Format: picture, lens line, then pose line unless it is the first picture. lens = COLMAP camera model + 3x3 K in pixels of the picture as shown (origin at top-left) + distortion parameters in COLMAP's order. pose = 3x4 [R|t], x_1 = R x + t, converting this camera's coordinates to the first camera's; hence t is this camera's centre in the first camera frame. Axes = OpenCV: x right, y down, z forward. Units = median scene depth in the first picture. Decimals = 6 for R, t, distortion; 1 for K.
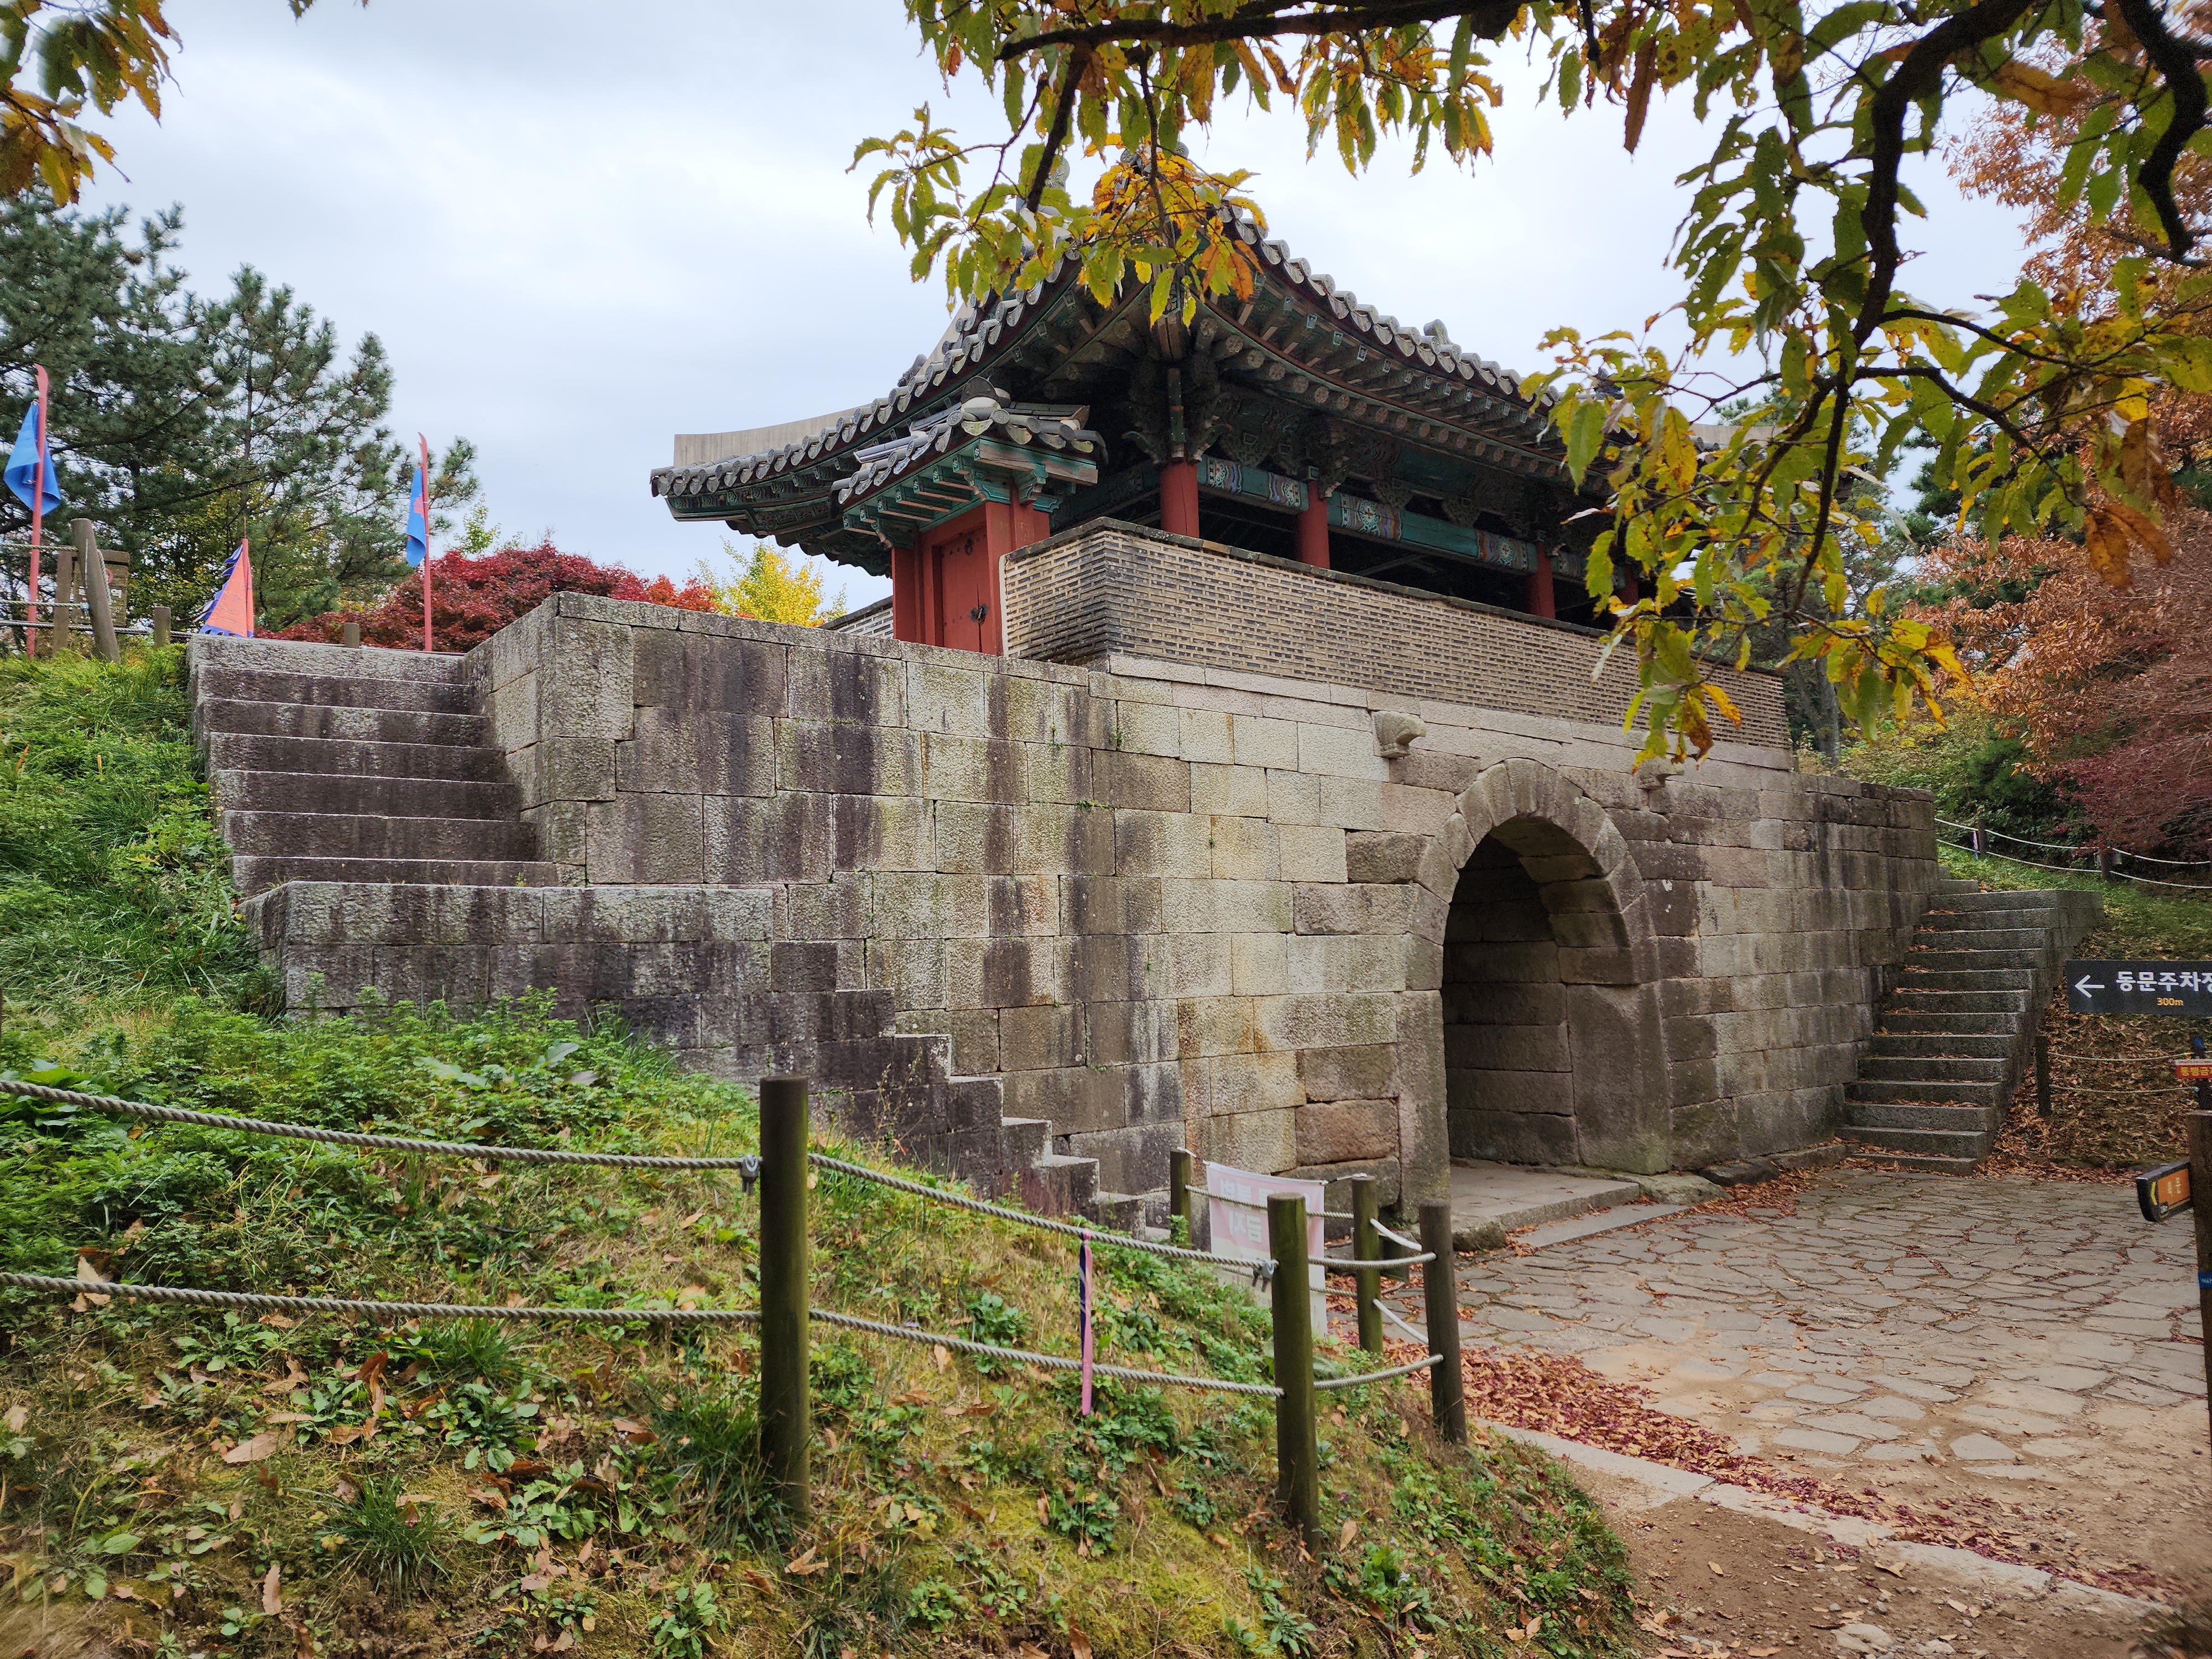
lens RADIAL K [[1473.3, 0, 1106.0], [0, 1473.3, 829.5], [0, 0, 1]] dist [0.216344, -0.000671]
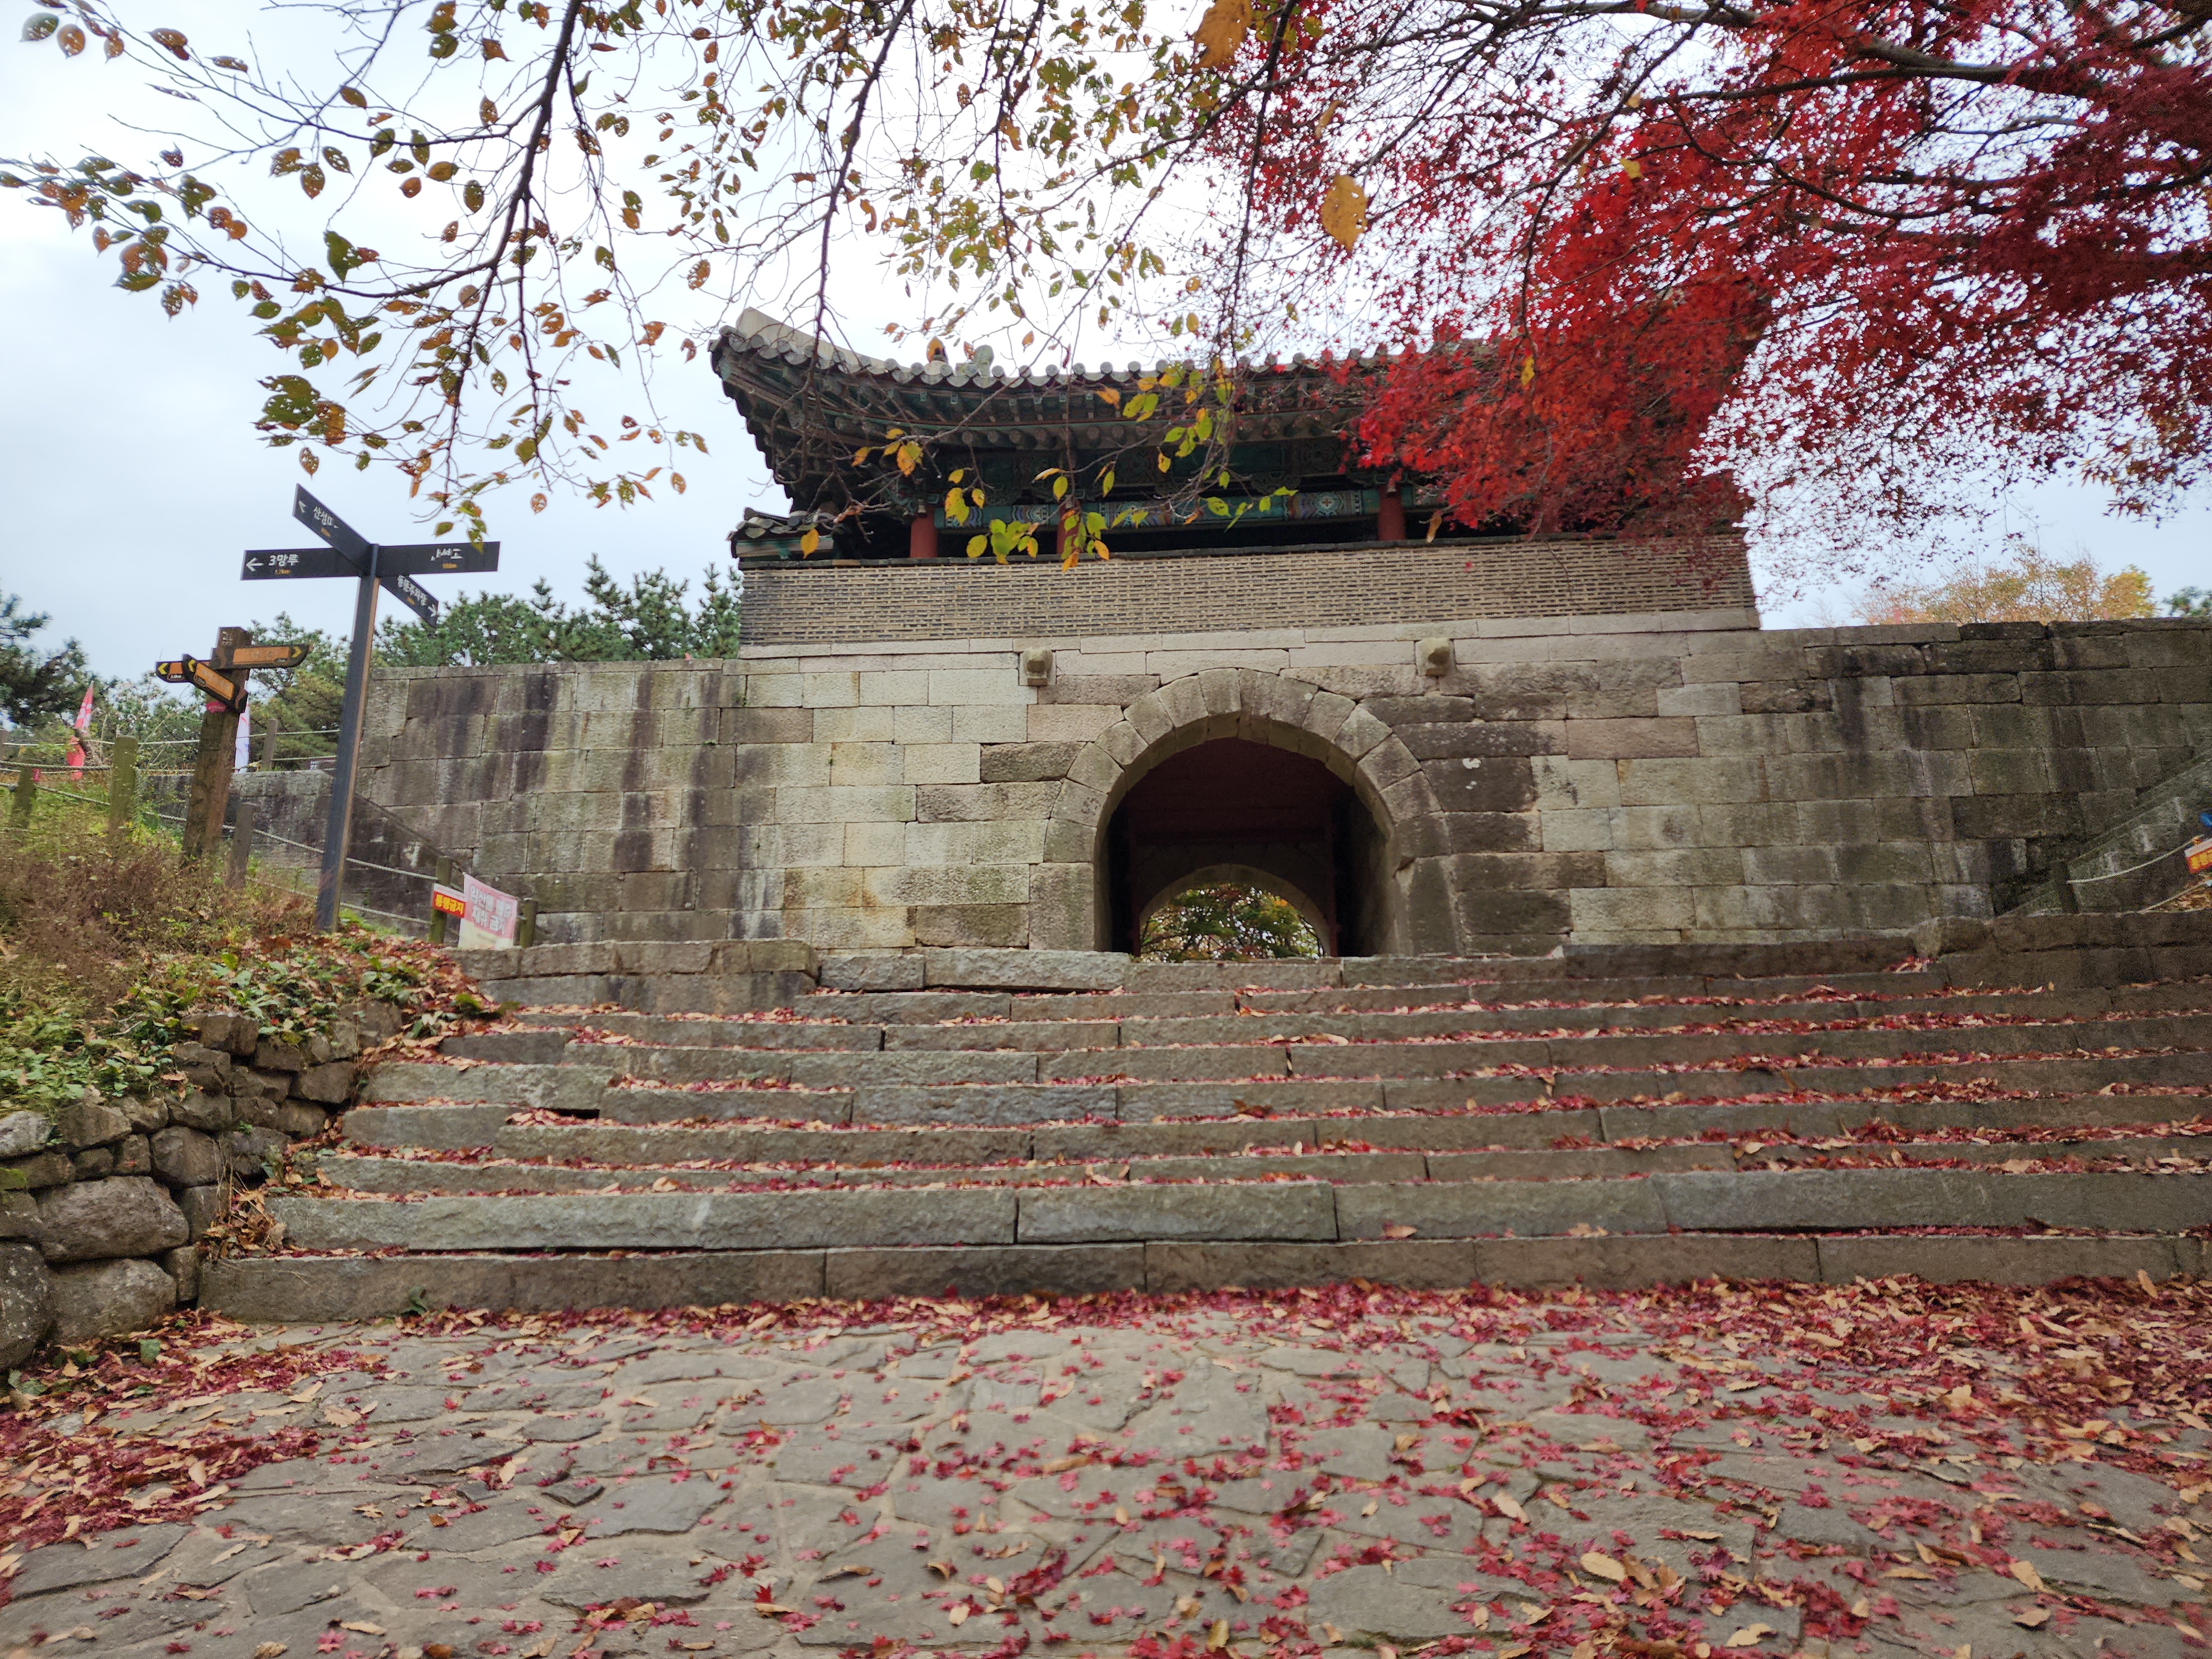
lens RADIAL K [[1473.3, 0, 1106.0], [0, 1473.3, 829.5], [0, 0, 1]] dist [0.216344, -0.000671]
pose [[0.704181, -0.188708, -0.684484, 1.155258], [0.050836, 0.974960, -0.216492, 0.373074], [0.708198, 0.117653, 0.696142, 0.207084]]
